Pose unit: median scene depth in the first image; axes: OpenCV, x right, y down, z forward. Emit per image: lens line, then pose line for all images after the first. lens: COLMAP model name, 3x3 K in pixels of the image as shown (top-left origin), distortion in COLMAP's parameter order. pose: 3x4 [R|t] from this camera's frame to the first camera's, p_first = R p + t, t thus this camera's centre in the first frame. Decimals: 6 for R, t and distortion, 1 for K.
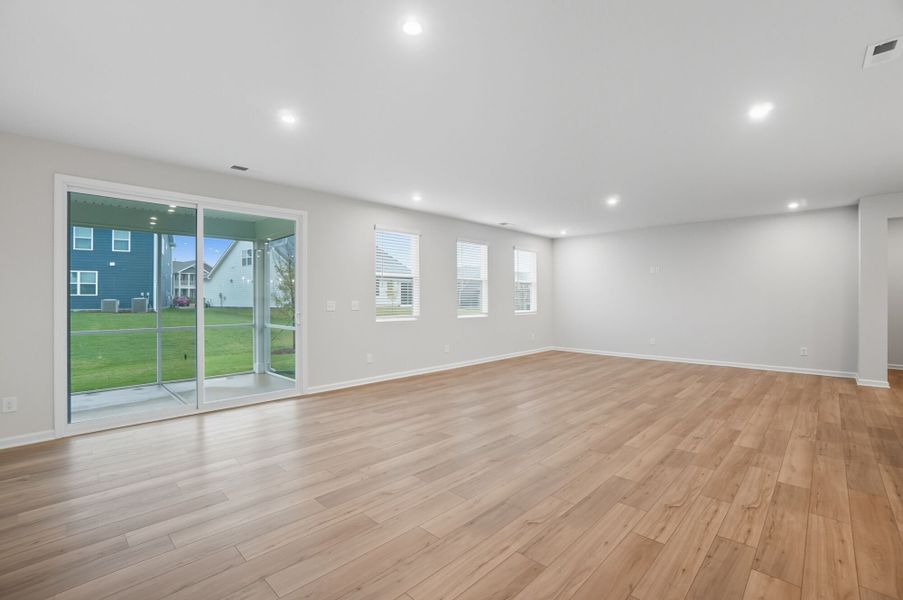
lens RADIAL K [[401.9, 0, 450.6], [0, 401.9, 298.6], [0, 0, 1]] dist [-0.056566, 0.020336]
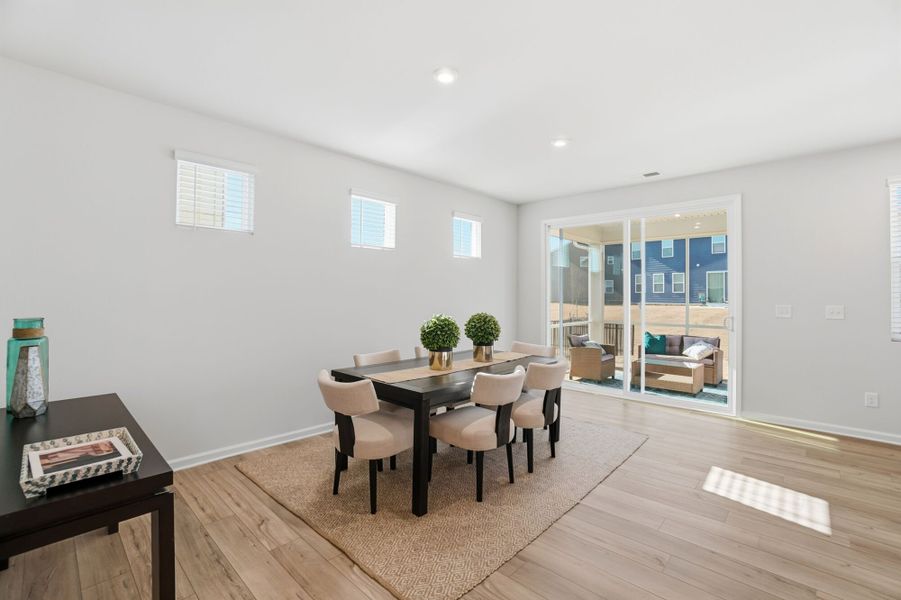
lens RADIAL K [[401.1, 0, 449.6], [0, 401.1, 298.6], [0, 0, 1]] dist [-0.056566, 0.020336]
pose [[0.020054, 0.013406, -0.999709, 0.637578], [-0.006147, 0.999893, 0.013285, -0.017197], [0.999780, 0.005879, 0.020134, 0.574245]]
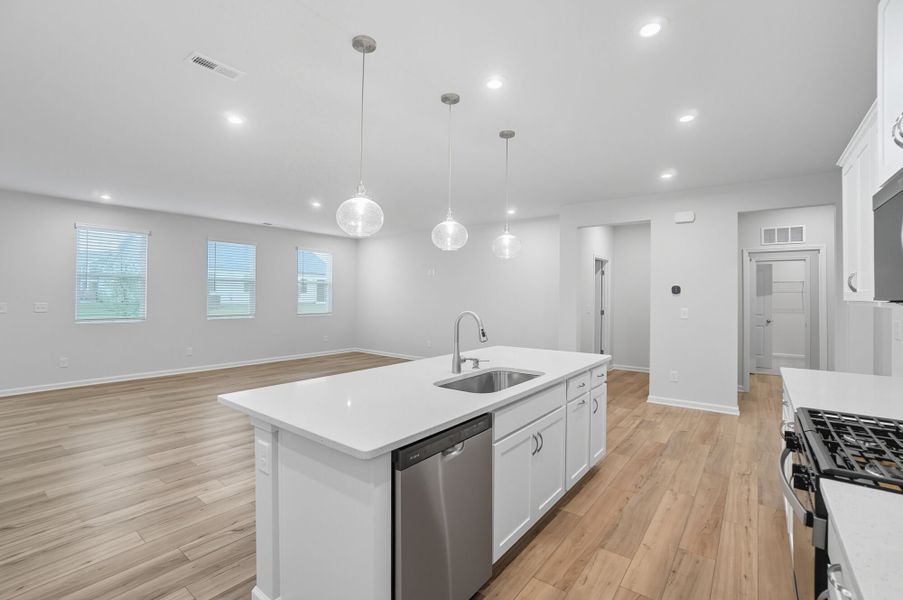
lens RADIAL K [[401.9, 0, 450.6], [0, 401.9, 298.6], [0, 0, 1]] dist [-0.056566, 0.020336]
pose [[0.992977, 0.010670, 0.117827, 1.026605], [-0.011535, 0.999911, 0.006661, -0.032402], [-0.117746, -0.007973, 0.993012, -0.038952]]
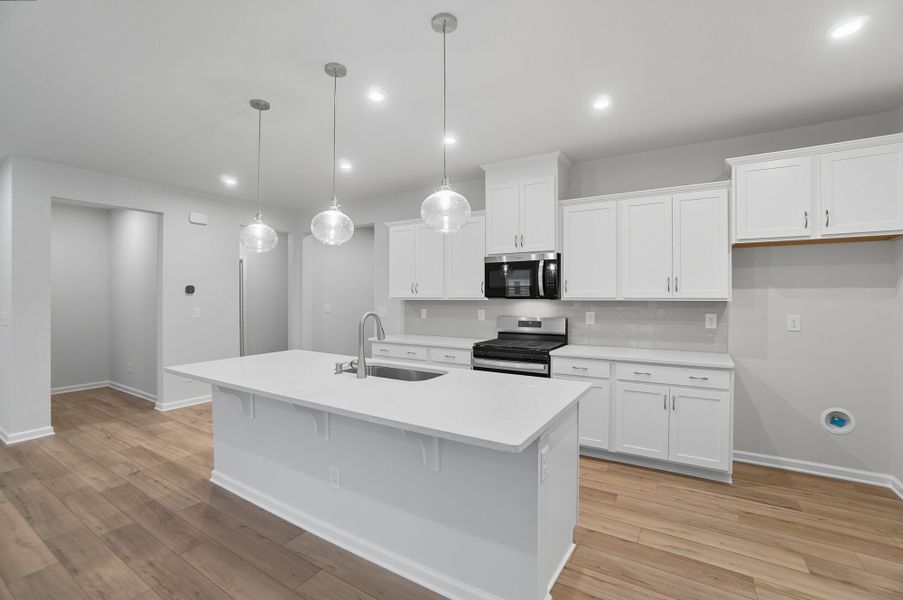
lens RADIAL K [[398.9, 0, 451.5], [0, 398.9, 300.0], [0, 0, 1]] dist [-0.059369, 0.020314]
pose [[-0.213450, -0.002892, 0.976950, 0.438600], [-0.000266, 0.999996, 0.002902, -0.029810], [-0.976954, 0.000360, -0.213449, 0.652580]]
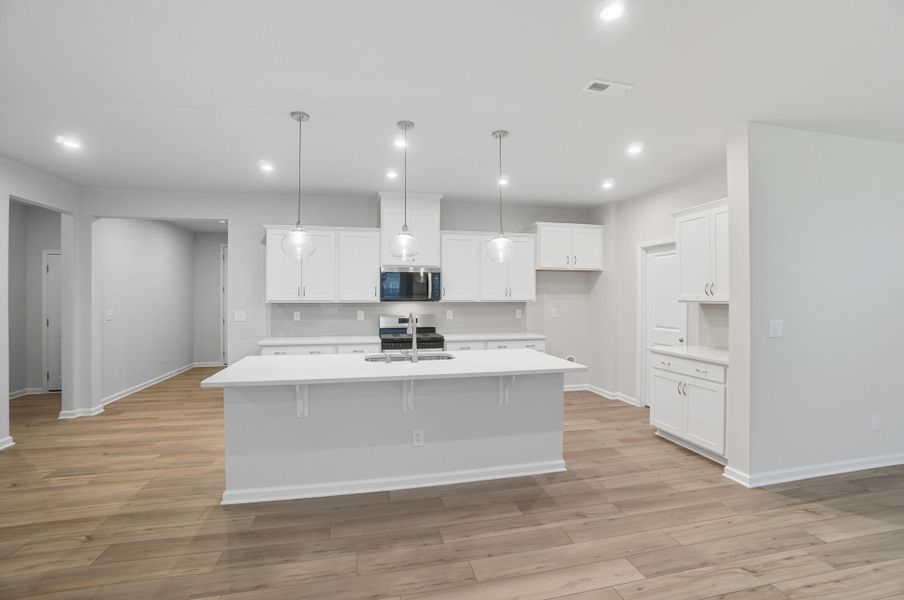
lens RADIAL K [[402.4, 0, 451.1], [0, 402.4, 298.6], [0, 0, 1]] dist [-0.056566, 0.020336]
pose [[-0.839495, 0.004006, 0.543353, 0.566630], [0.004360, 0.999990, -0.000636, -0.037668], [-0.543350, 0.001835, -0.839504, 1.361398]]
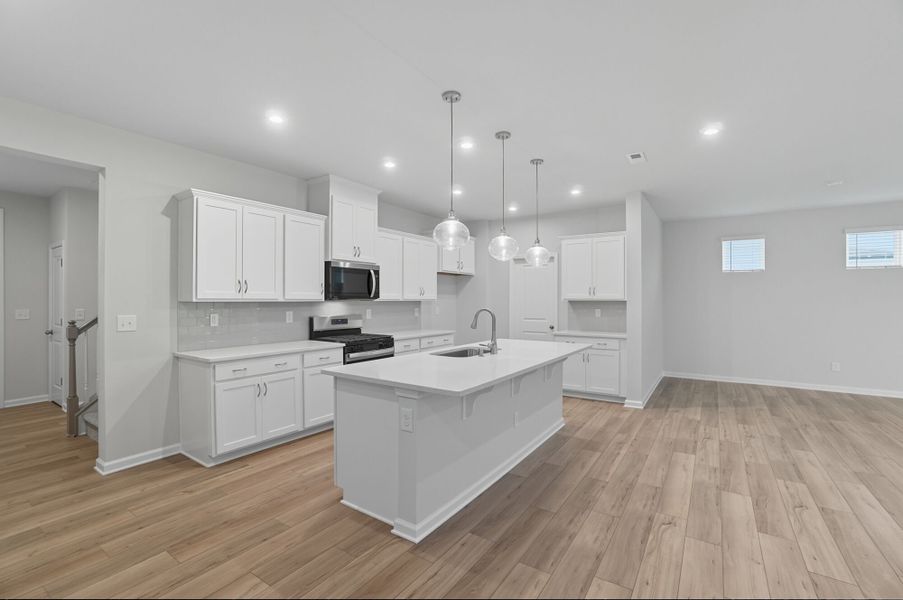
lens RADIAL K [[401.9, 0, 450.6], [0, 401.9, 298.6], [0, 0, 1]] dist [-0.056566, 0.020336]
pose [[-0.983271, 0.003789, -0.182110, 1.398609], [0.004631, 0.999980, -0.004197, -0.026797], [0.182091, -0.004971, -0.983269, 1.591085]]
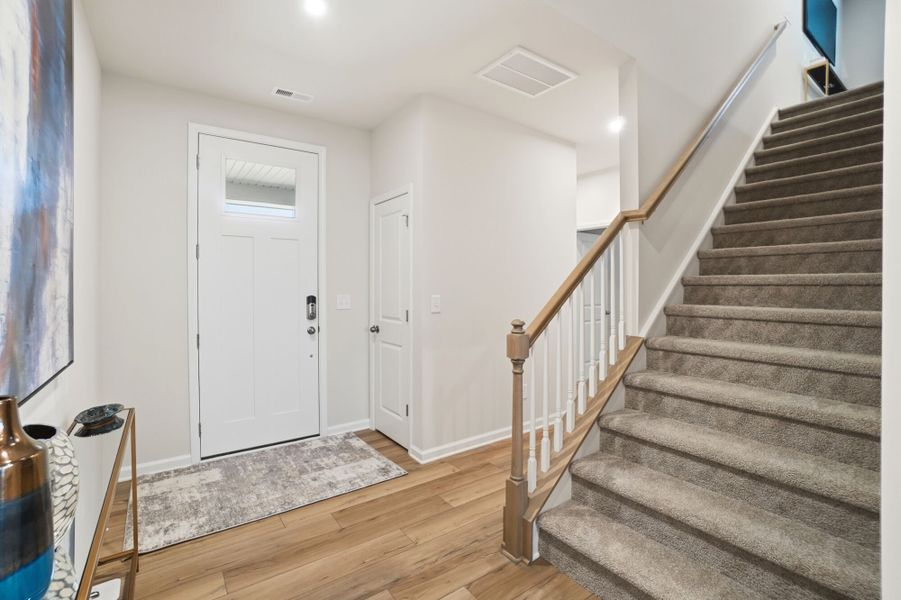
lens RADIAL K [[408.8, 0, 446.3], [0, 408.8, 288.7], [0, 0, 1]] dist [-0.057482, 0.022555]
pose [[-0.984709, 0.002012, 0.174197, 2.241086], [0.002569, 0.999992, 0.002971, -0.019680], [-0.174190, 0.003373, -0.984706, 0.885445]]
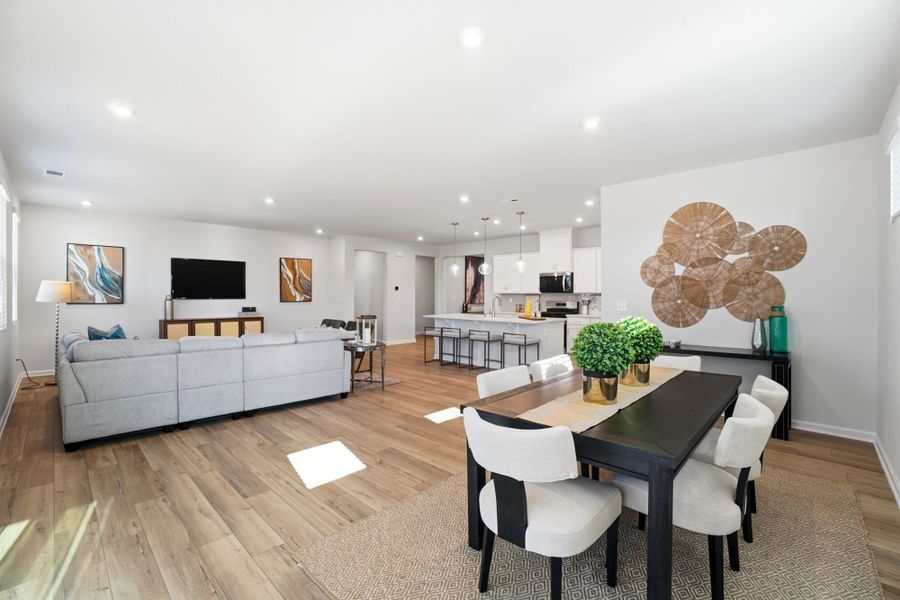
lens RADIAL K [[400.6, 0, 449.1], [0, 400.6, 298.6], [0, 0, 1]] dist [-0.056566, 0.020336]
pose [[-0.016026, -0.006544, 0.999850, -0.958185], [-0.002026, 0.999977, 0.006512, -0.007589], [-0.999870, -0.001921, -0.016039, 0.922002]]
